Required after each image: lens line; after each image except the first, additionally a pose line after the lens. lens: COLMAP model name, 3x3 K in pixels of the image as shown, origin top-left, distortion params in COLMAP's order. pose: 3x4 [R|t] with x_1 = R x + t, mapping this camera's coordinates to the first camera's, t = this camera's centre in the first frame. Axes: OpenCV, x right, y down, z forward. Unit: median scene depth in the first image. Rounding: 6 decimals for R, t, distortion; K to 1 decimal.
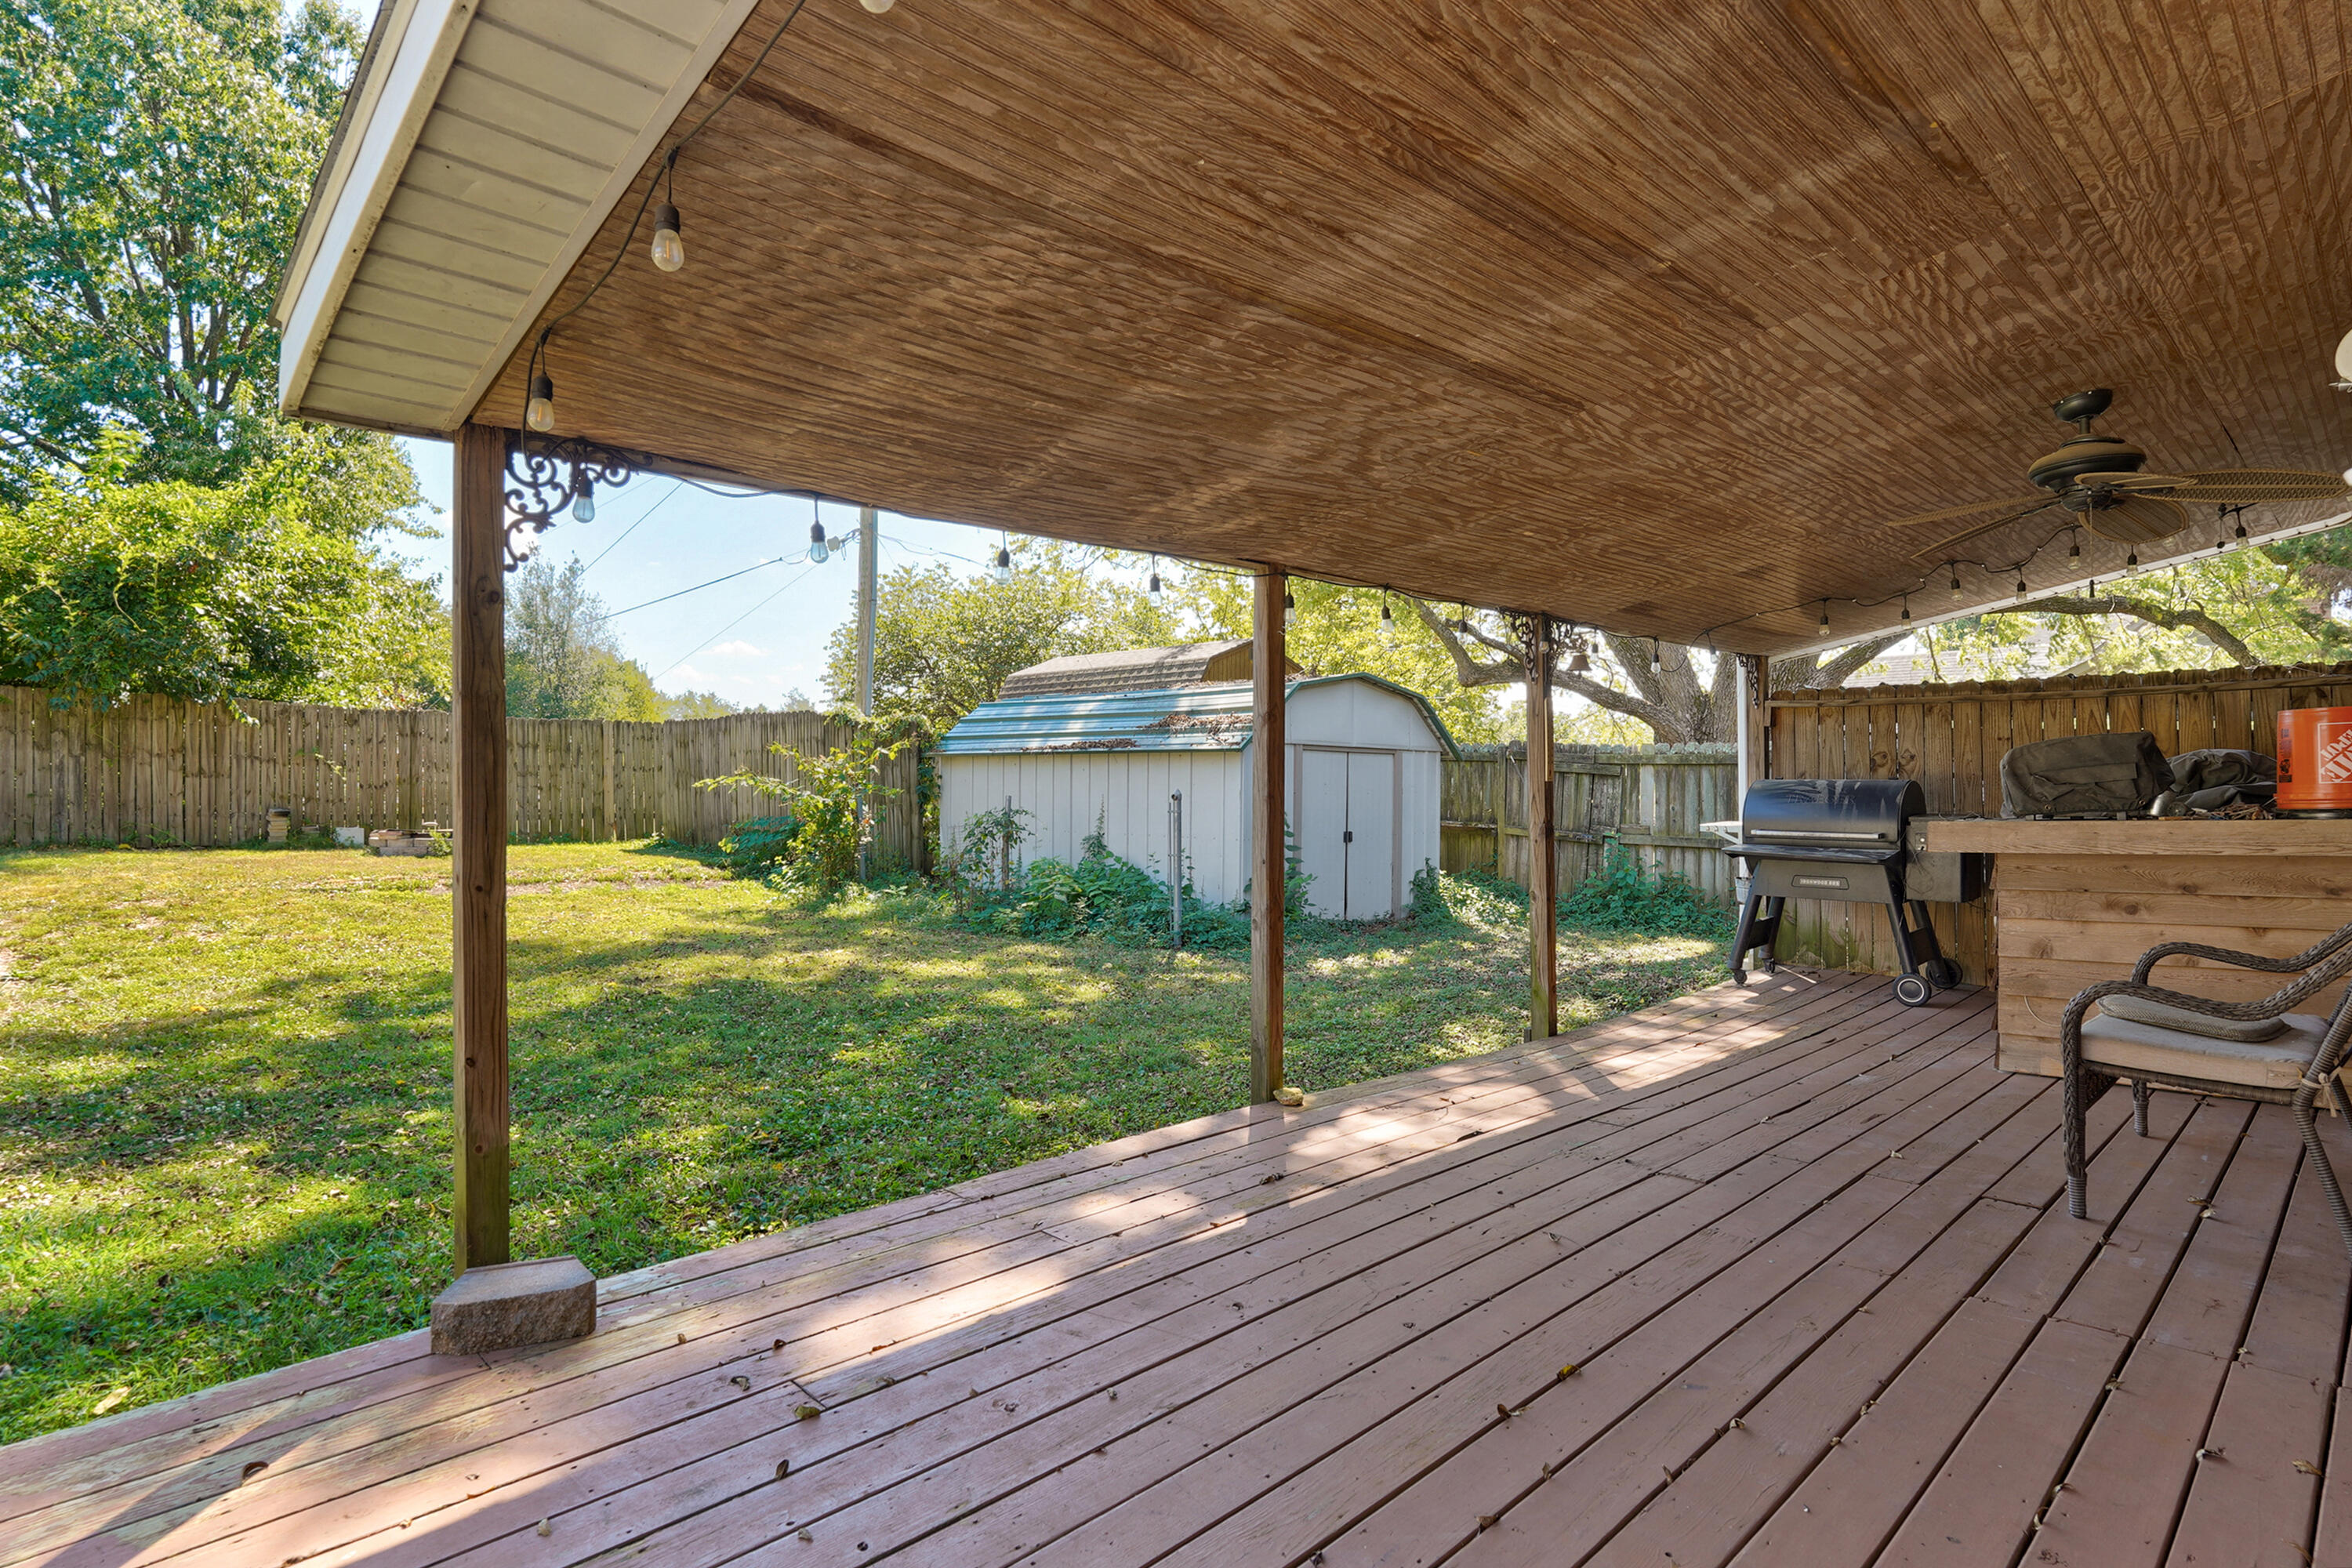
lens RADIAL K [[1219.8, 0, 1183.8], [0, 1219.8, 782.9], [0, 0, 1]] dist [-0.001541, -0.000201]
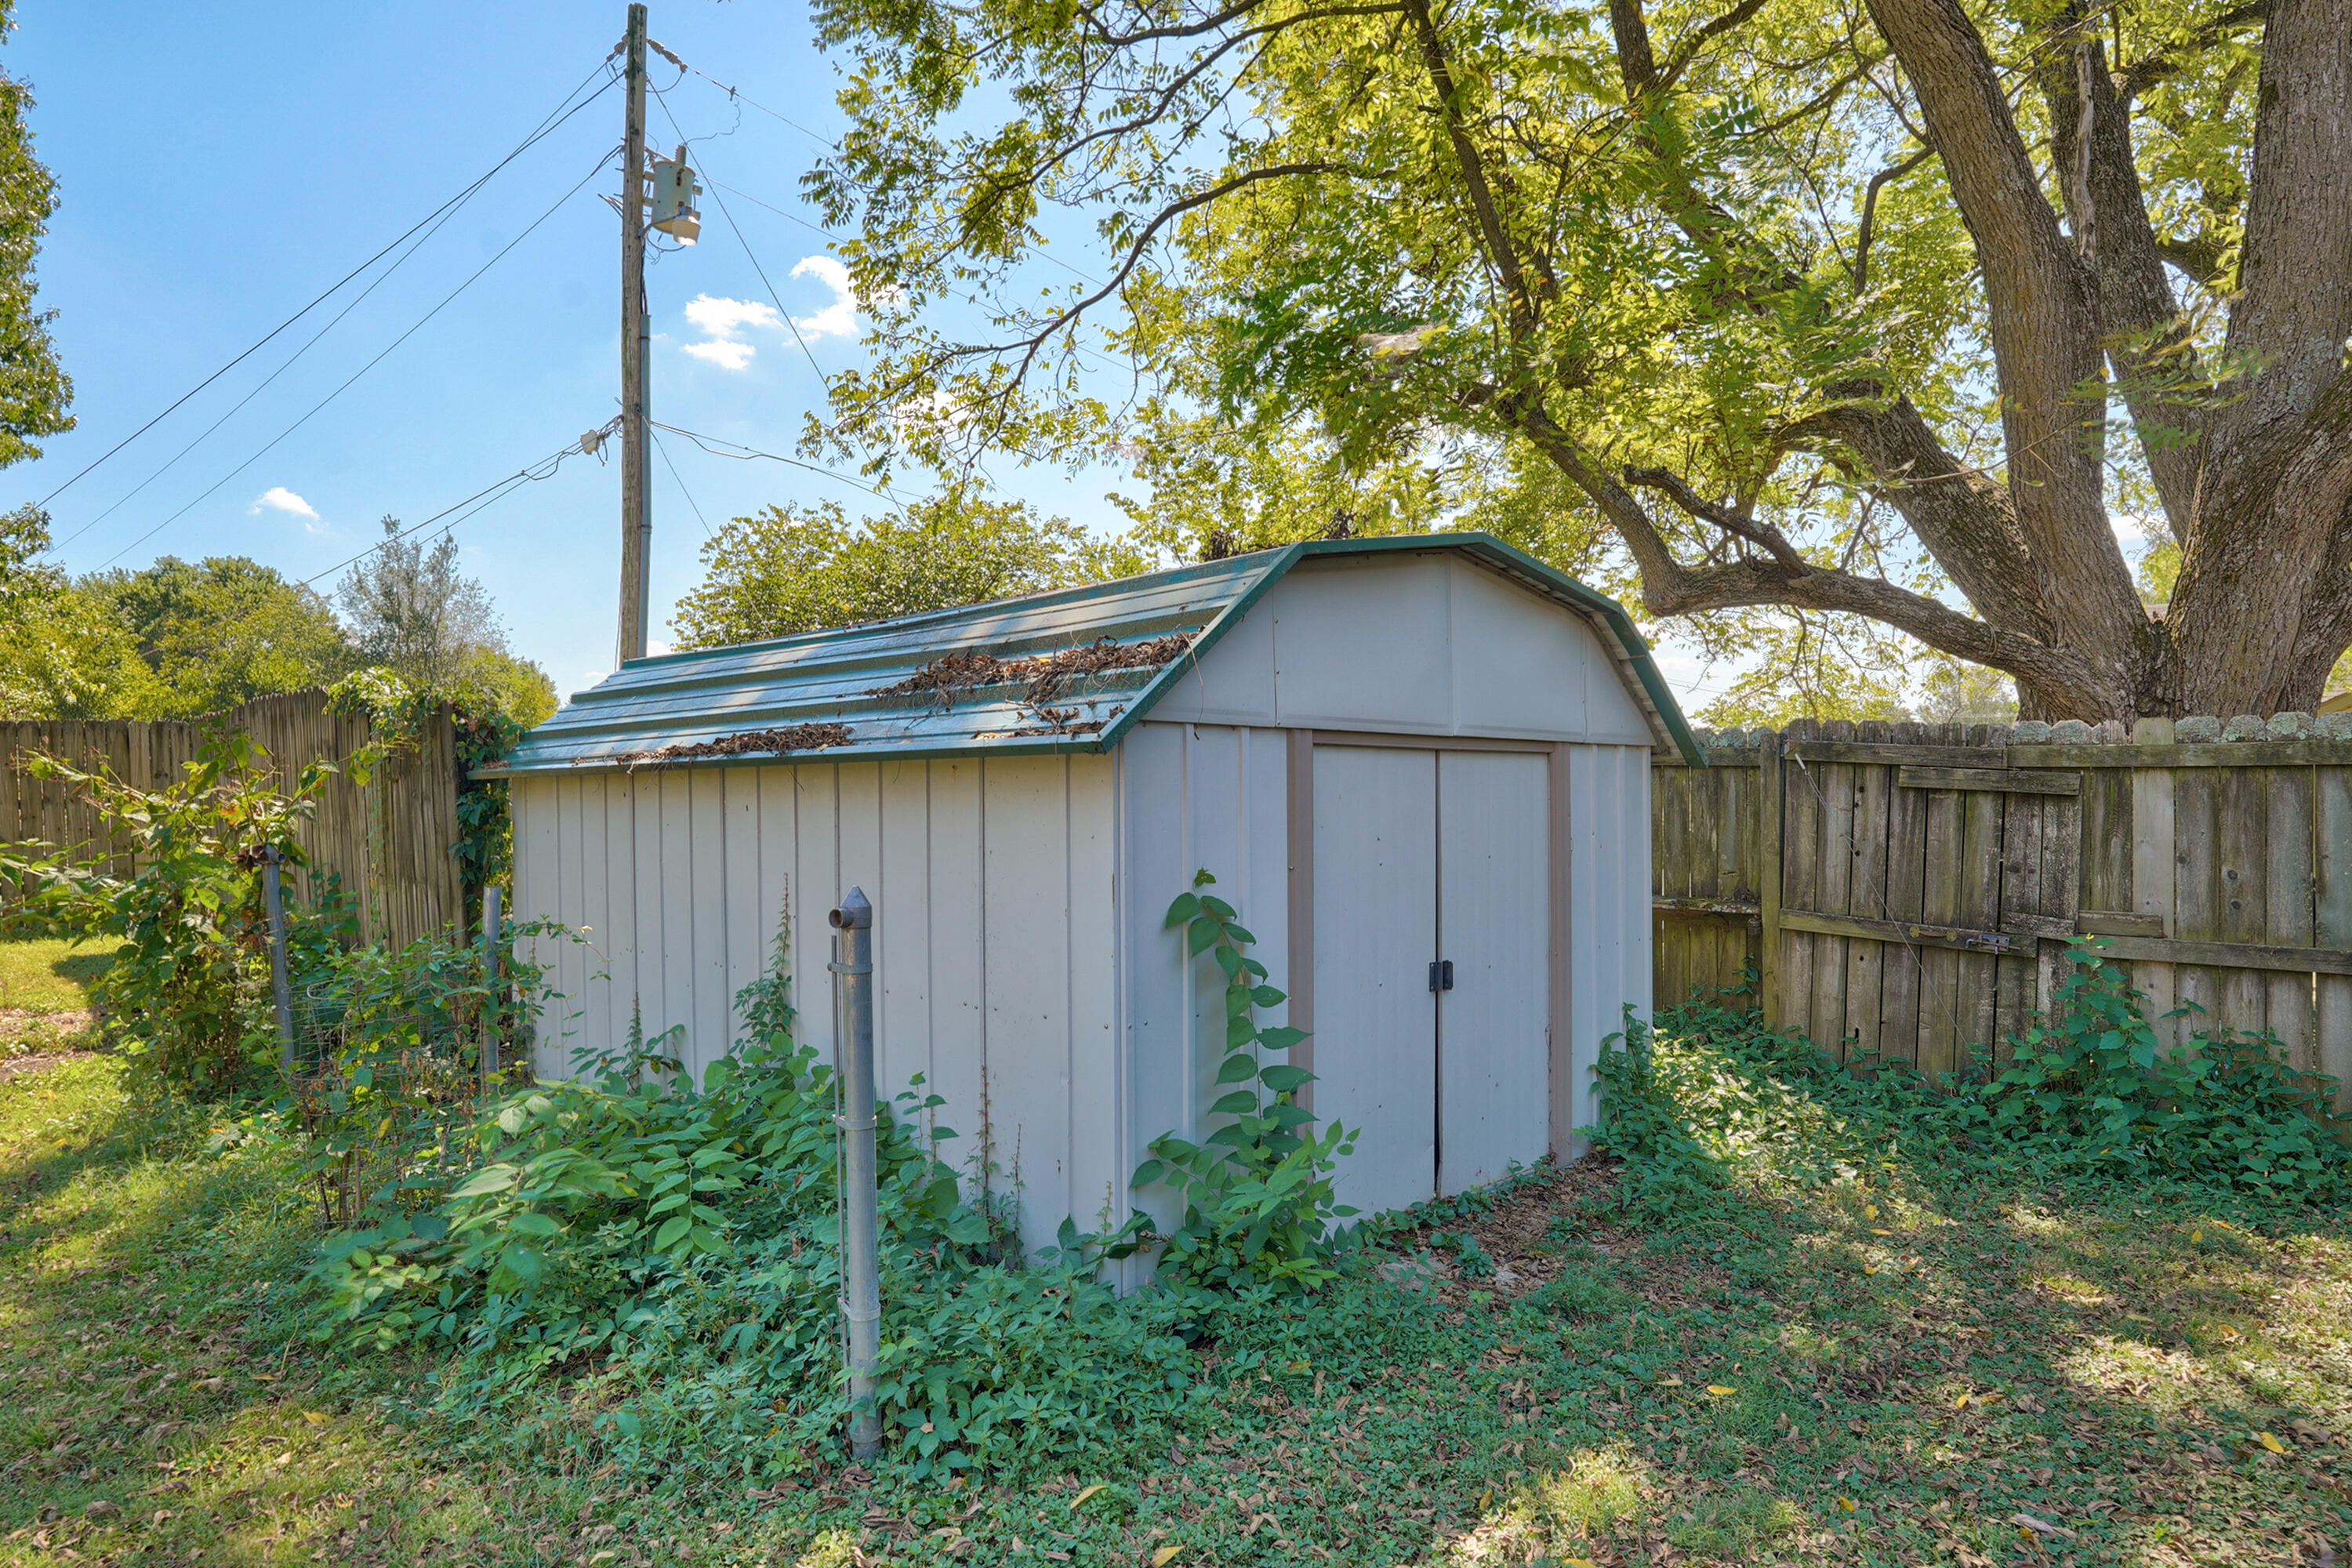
lens RADIAL K [[1392.6, 0, 1165.5], [0, 1392.6, 782.3], [0, 0, 1]] dist [0.000678, 0.000088]
pose [[0.999436, -0.017069, -0.028935, 0.057150], [0.016819, 0.999819, -0.008859, -0.011781], [0.029081, 0.008368, 0.999542, 0.513499]]
